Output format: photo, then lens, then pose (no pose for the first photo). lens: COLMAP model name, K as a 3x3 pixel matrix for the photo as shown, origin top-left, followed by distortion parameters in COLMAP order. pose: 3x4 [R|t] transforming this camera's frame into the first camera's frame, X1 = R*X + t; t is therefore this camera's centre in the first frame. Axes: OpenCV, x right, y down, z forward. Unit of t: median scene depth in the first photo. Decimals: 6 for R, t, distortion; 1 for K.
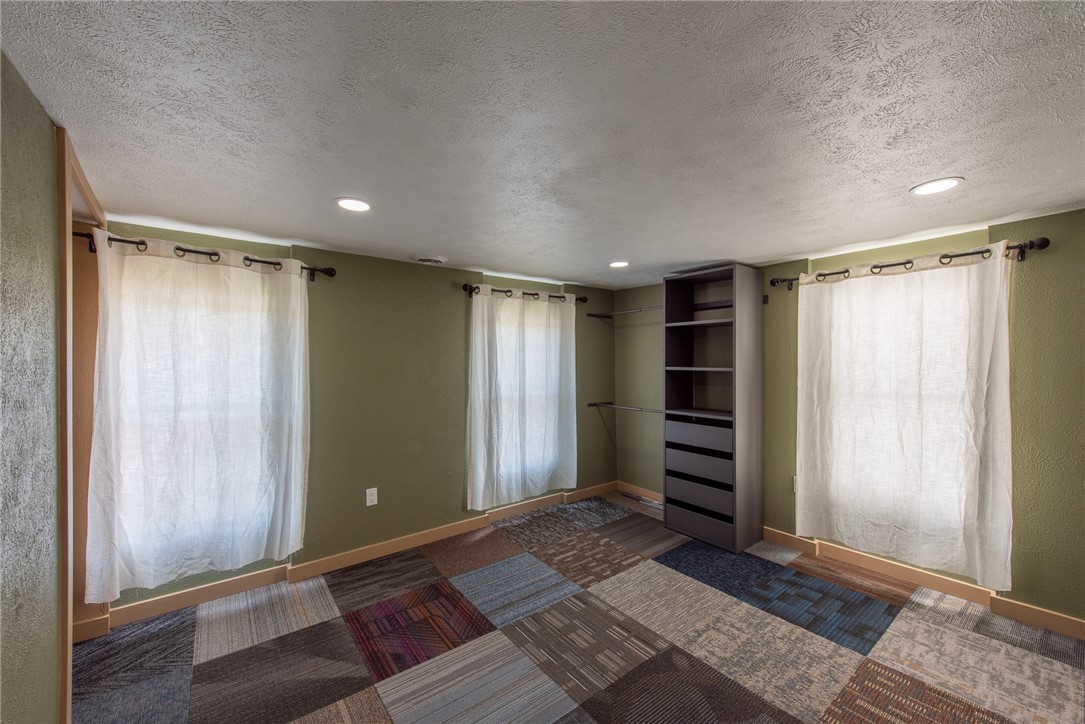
lens RADIAL K [[421.1, 0, 545.2], [0, 421.1, 363.9], [0, 0, 1]] dist [0.003489, -0.000644]
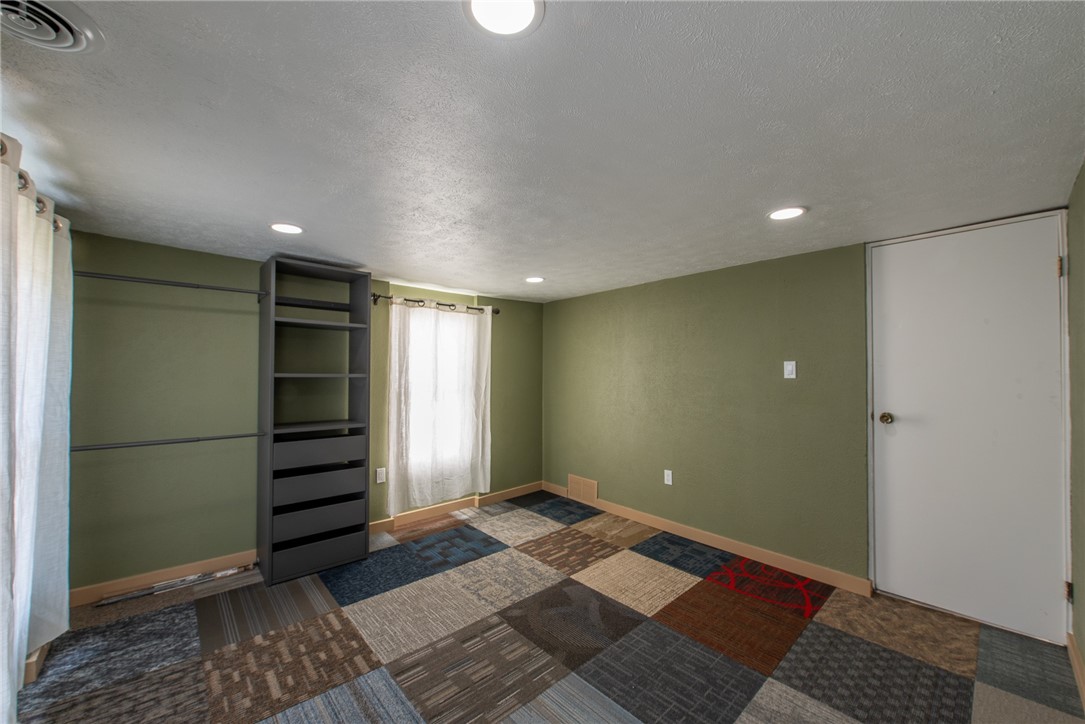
lens RADIAL K [[421.1, 0, 545.2], [0, 421.1, 363.9], [0, 0, 1]] dist [0.003489, -0.000644]
pose [[-0.080138, 0.016753, 0.996643, -0.667040], [-0.002171, 0.999853, -0.016981, 0.002394], [-0.996781, -0.003525, -0.080090, 0.738336]]
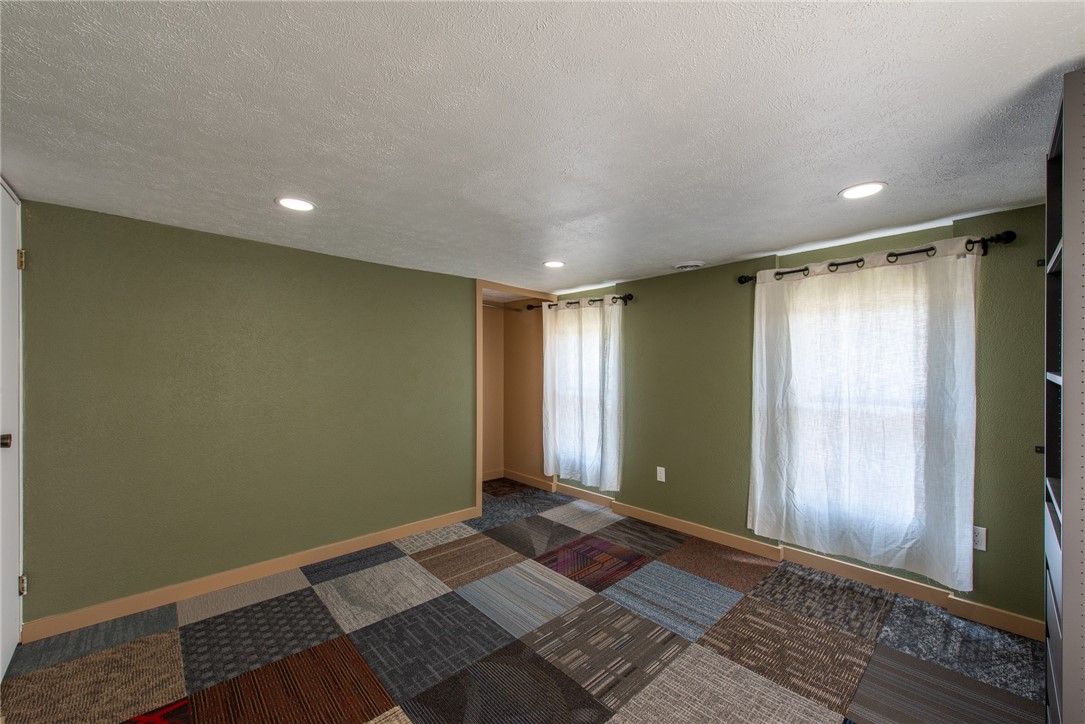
lens RADIAL K [[427.6, 0, 544.3], [0, 427.6, 364.7], [0, 0, 1]] dist [0.001520, -0.000886]
pose [[0.088074, 0.003742, -0.996107, 0.850425], [0.000017, 0.999993, 0.003758, -0.002879], [0.996114, -0.000348, 0.088073, 0.612369]]
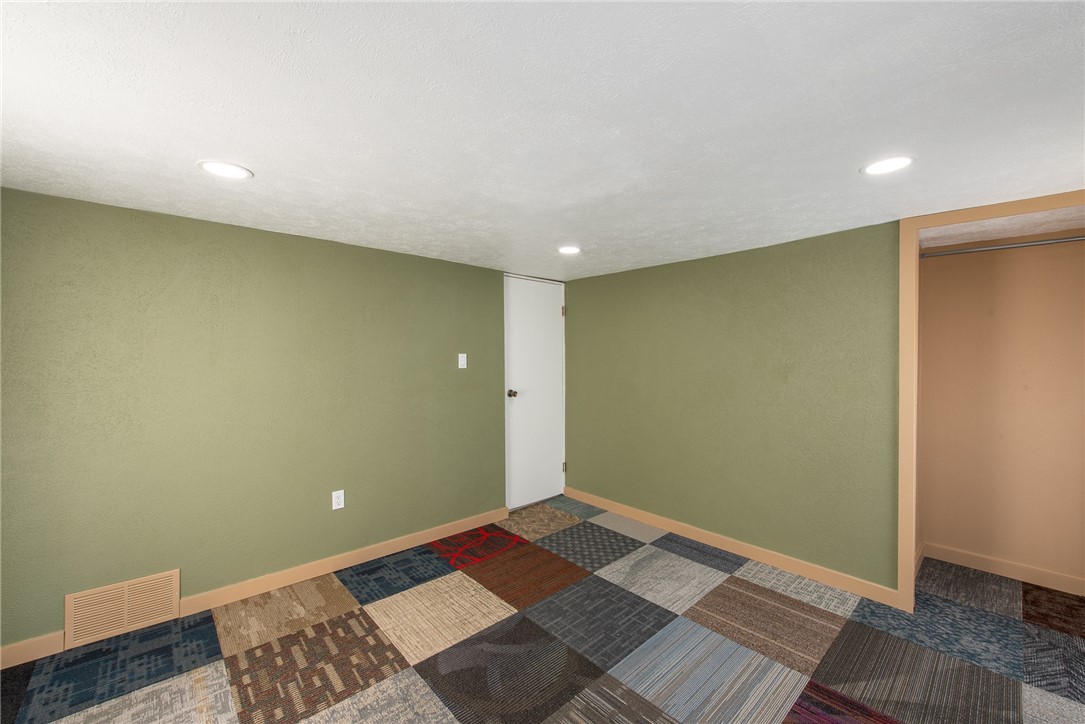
lens RADIAL K [[427.6, 0, 544.3], [0, 427.6, 364.7], [0, 0, 1]] dist [0.001520, -0.000886]
pose [[-0.997009, 0.006128, -0.077042, 0.205135], [0.005527, 0.999953, 0.008000, -0.000973], [0.077088, 0.007550, -0.996996, 1.324534]]
